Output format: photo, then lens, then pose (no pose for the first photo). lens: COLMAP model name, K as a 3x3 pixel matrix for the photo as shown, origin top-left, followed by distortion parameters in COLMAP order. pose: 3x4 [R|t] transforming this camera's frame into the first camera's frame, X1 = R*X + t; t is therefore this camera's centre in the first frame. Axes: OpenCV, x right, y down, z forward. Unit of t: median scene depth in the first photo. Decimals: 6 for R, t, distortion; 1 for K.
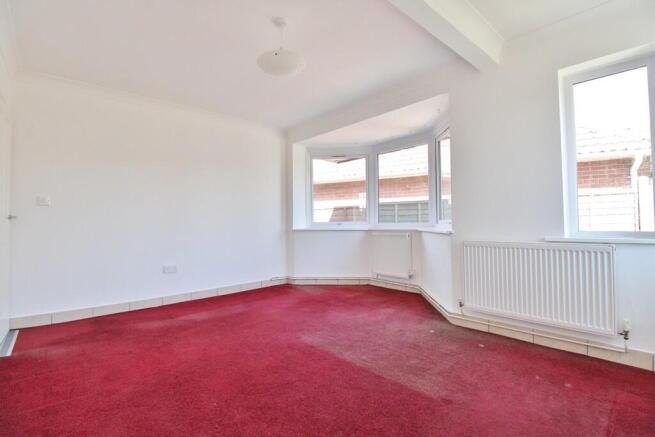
lens RADIAL K [[305.5, 0, 329.5], [0, 305.5, 215.0], [0, 0, 1]] dist [-0.020300, -0.000992]
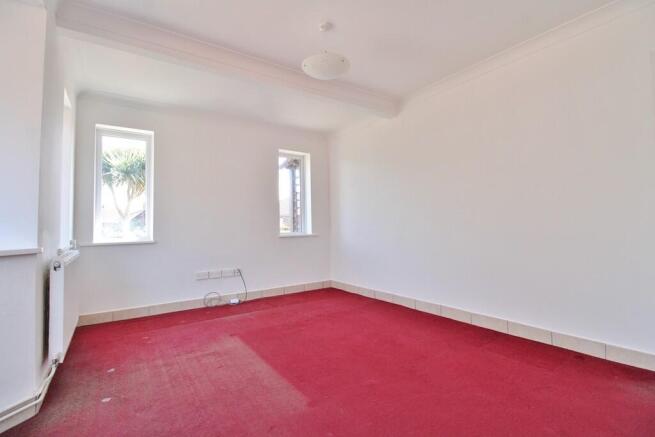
lens RADIAL K [[305.5, 0, 329.5], [0, 305.5, 215.0], [0, 0, 1]] dist [-0.020300, -0.000992]
pose [[-0.992606, 0.035060, 0.116204, -0.144542], [0.027987, 0.997687, -0.061950, 0.028637], [-0.118107, -0.058240, -0.991291, 1.050514]]
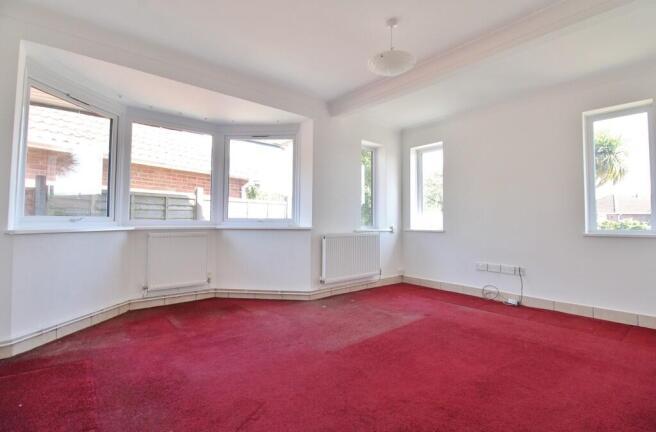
lens RADIAL K [[306.0, 0, 328.0], [0, 306.0, 216.0], [0, 0, 1]] dist [-0.016782, -0.000164]
pose [[0.033682, 0.027394, 0.999057, -0.621778], [-0.031342, 0.999162, -0.026340, 0.025161], [-0.998941, -0.030425, 0.034512, 0.625886]]
